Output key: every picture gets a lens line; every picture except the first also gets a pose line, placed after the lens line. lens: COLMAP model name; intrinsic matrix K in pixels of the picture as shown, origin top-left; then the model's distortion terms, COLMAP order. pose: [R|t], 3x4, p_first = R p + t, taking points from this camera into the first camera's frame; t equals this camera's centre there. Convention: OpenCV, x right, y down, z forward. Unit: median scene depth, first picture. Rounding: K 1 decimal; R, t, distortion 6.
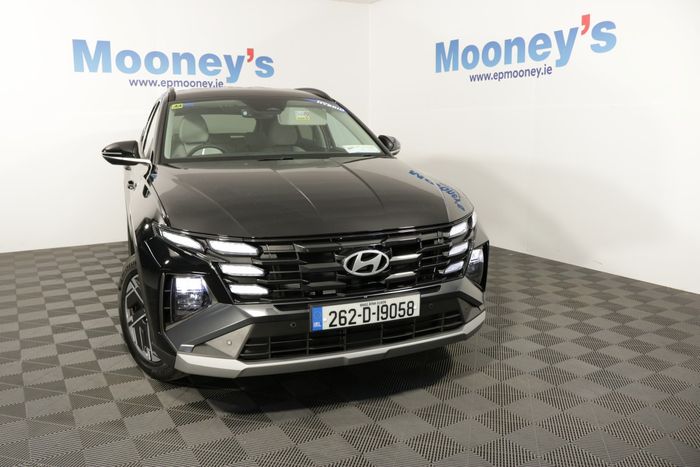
lens RADIAL K [[575.8, 0, 347.4], [0, 575.8, 233.8], [0, 0, 1]] dist [-0.165488, 0.126092]
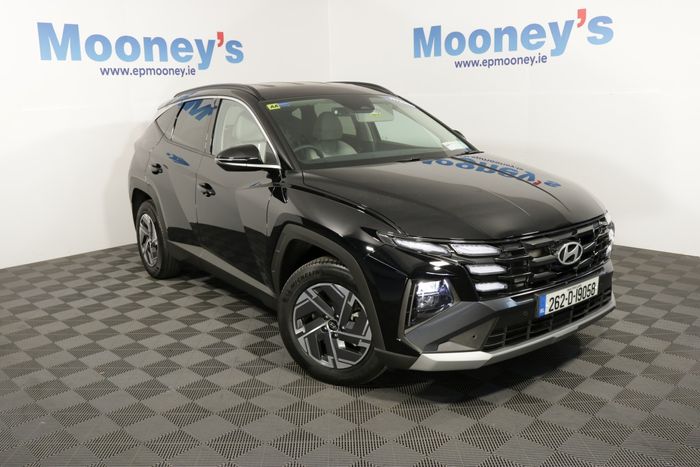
lens RADIAL K [[620.6, 0, 350.0], [0, 620.6, 233.5], [0, 0, 1]] dist [-0.151173, 0.113769]
pose [[0.966753, -0.072499, 0.245220, -0.375246], [0.065297, 0.997165, 0.037384, -0.034670], [-0.247235, -0.020129, 0.968746, -0.043082]]
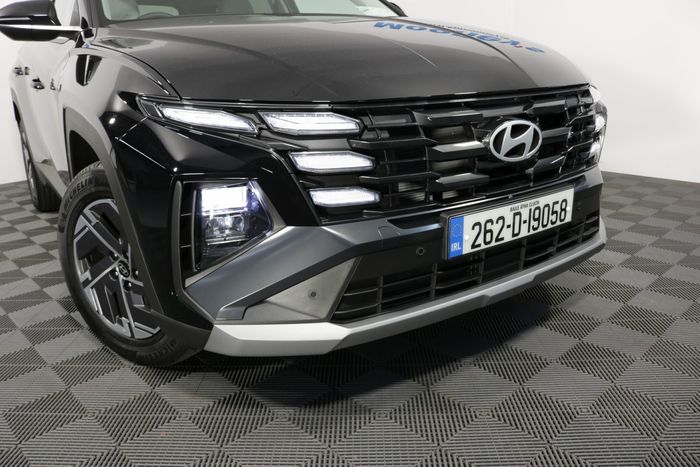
lens RADIAL K [[575.8, 0, 347.4], [0, 575.8, 233.8], [0, 0, 1]] dist [-0.165488, 0.126092]
pose [[0.977302, -0.091287, 0.191175, -0.146449], [0.068710, 0.990201, 0.121573, 0.034096], [-0.200400, -0.105678, 0.973998, 0.232837]]
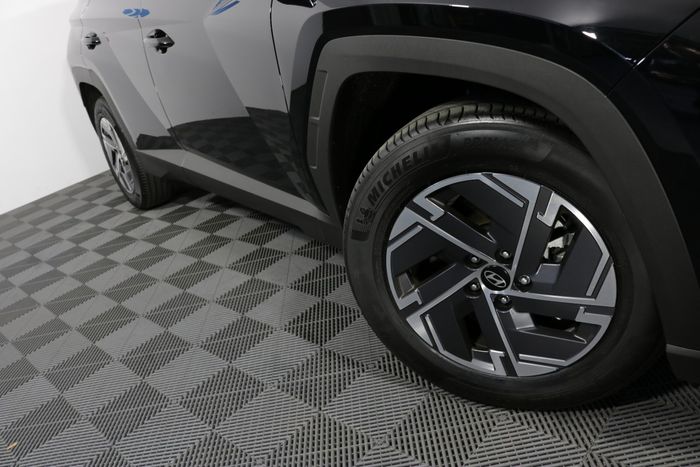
lens RADIAL K [[575.8, 0, 347.4], [0, 575.8, 233.8], [0, 0, 1]] dist [-0.165488, 0.126092]
pose [[0.943615, -0.294676, 0.150855, -0.321865], [0.257052, 0.939354, 0.227019, 0.002942], [-0.208603, -0.175441, 0.962136, 0.422488]]
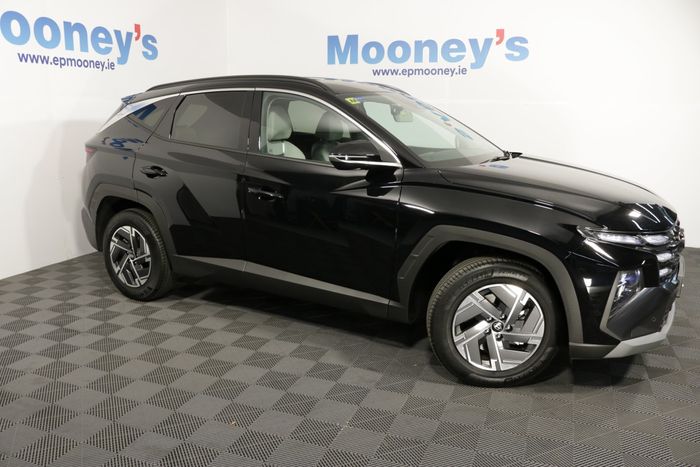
lens RADIAL K [[575.8, 0, 347.4], [0, 575.8, 233.8], [0, 0, 1]] dist [-0.165488, 0.126092]
pose [[0.791848, -0.117462, 0.599316, -0.729547], [0.097899, 0.993053, 0.065283, -0.065600], [-0.602821, 0.006978, 0.797846, 0.242958]]
